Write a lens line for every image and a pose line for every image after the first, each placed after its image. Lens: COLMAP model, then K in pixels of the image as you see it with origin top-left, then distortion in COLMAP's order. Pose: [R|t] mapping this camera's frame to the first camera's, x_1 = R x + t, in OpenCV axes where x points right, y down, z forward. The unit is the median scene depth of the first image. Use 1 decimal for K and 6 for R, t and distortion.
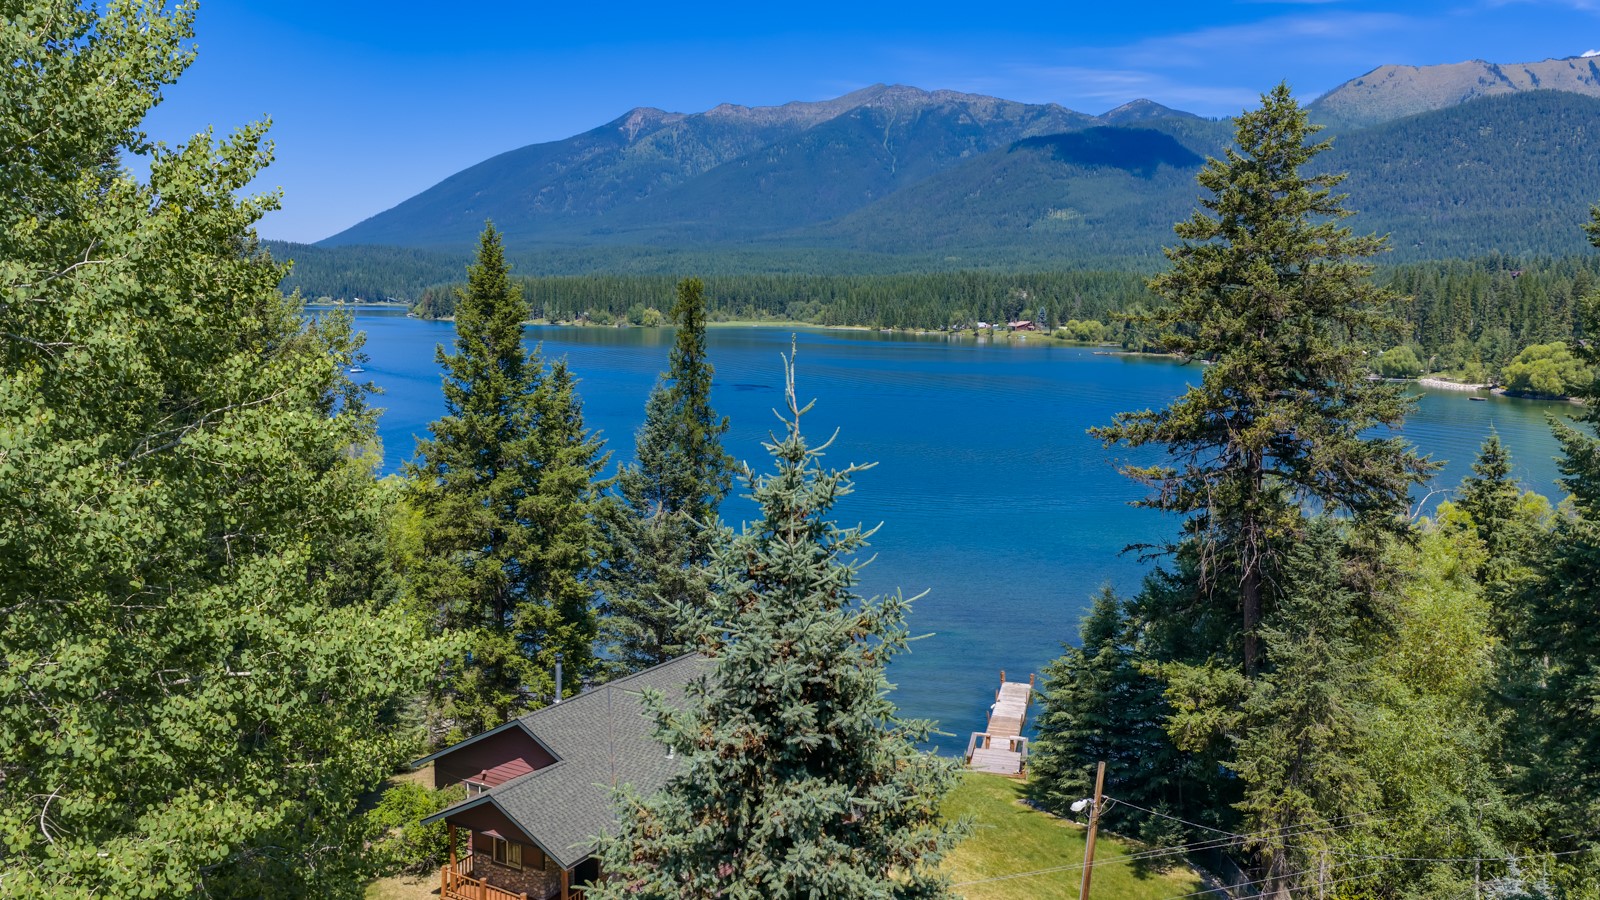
lens RADIAL K [[1331.6, 0, 799.5], [0, 1331.6, 454.6], [0, 0, 1]] dist [0.016328, -0.012996]
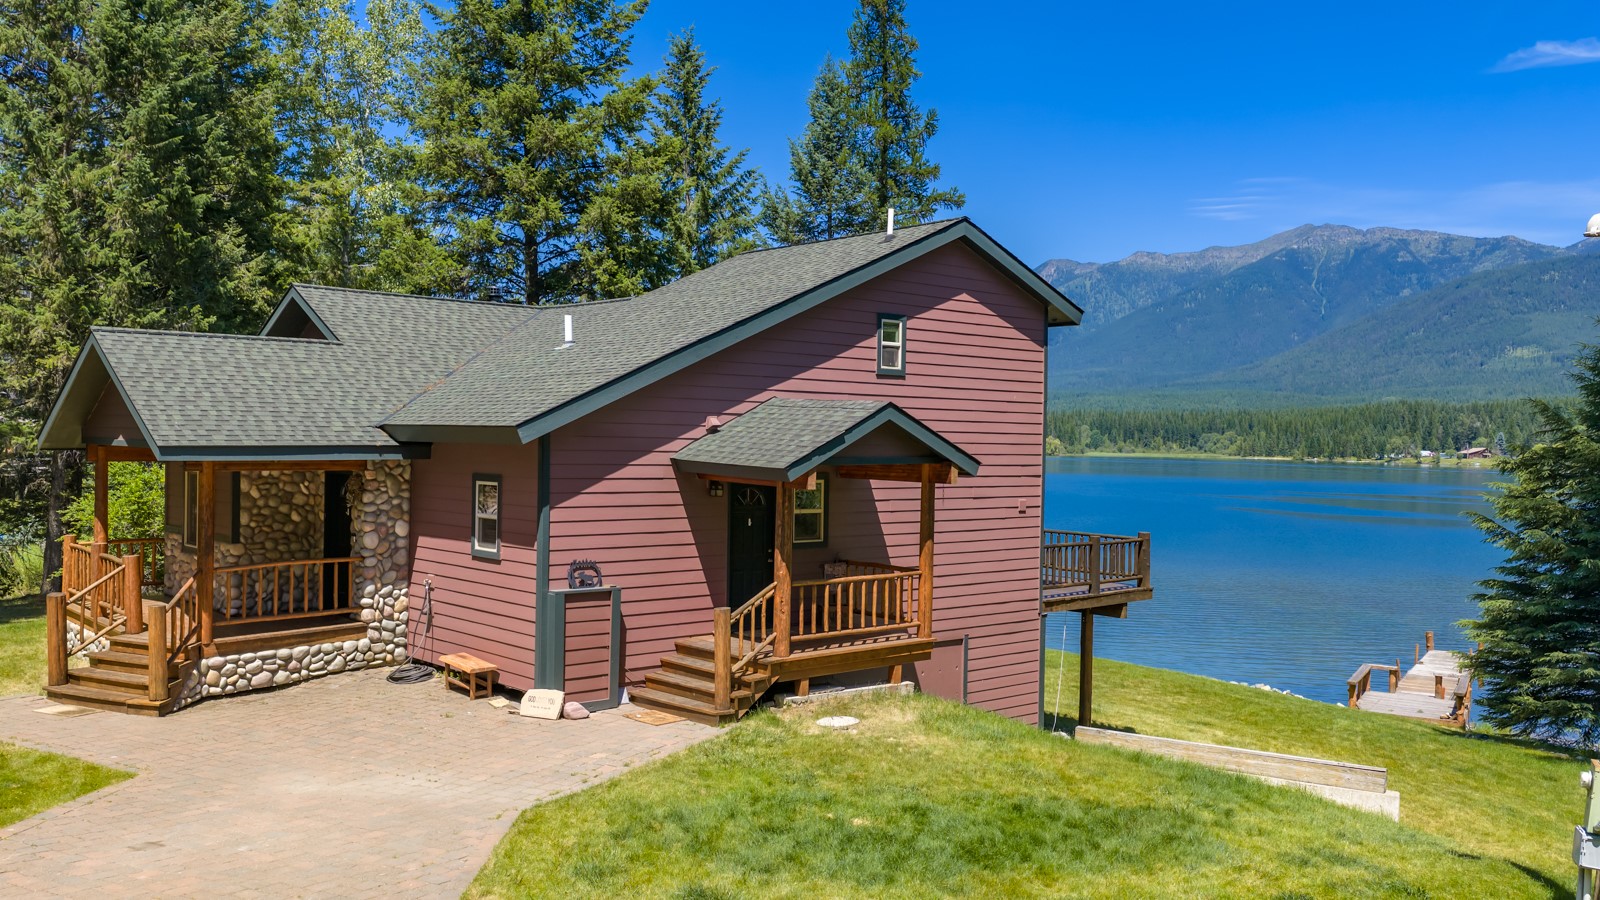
lens RADIAL K [[1331.9, 0, 804.1], [0, 1331.9, 452.8], [0, 0, 1]] dist [0.006977, -0.016969]
pose [[0.954467, 0.003737, -0.298292, 0.076356], [-0.038527, 0.993092, -0.110837, 0.206529], [0.295817, 0.117283, 0.948017, 0.404298]]
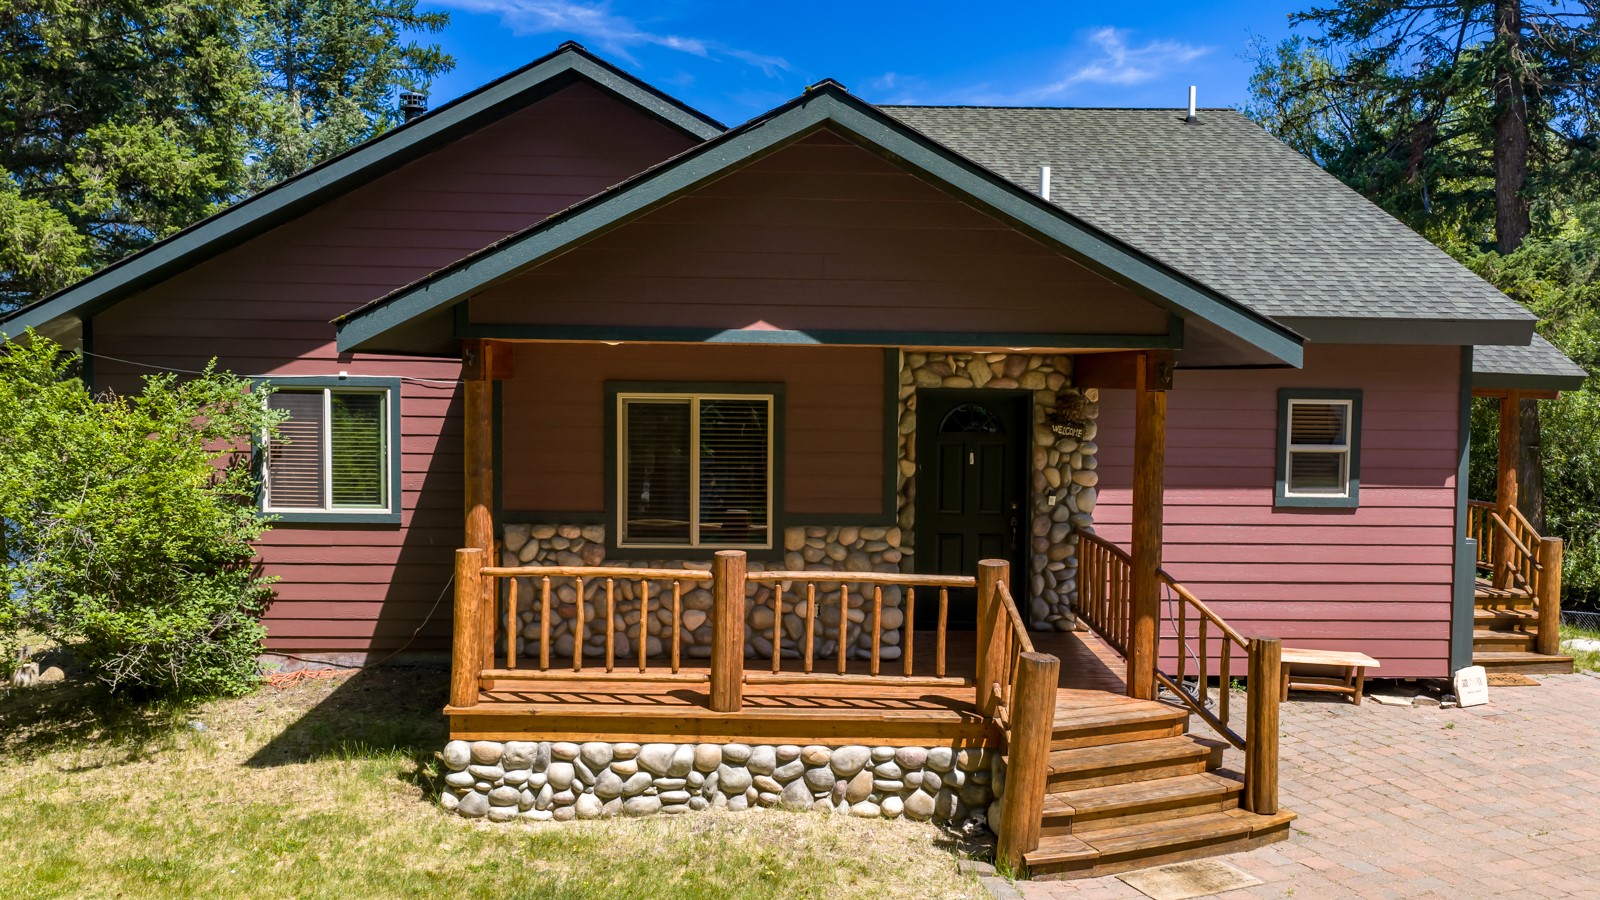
lens RADIAL K [[1331.6, 0, 799.5], [0, 1331.6, 454.6], [0, 0, 1]] dist [0.016328, -0.012996]
pose [[0.845064, -0.033145, 0.533636, -0.212662], [0.066328, 0.996866, -0.043121, 0.196618], [-0.530534, 0.071835, 0.844614, 0.514271]]
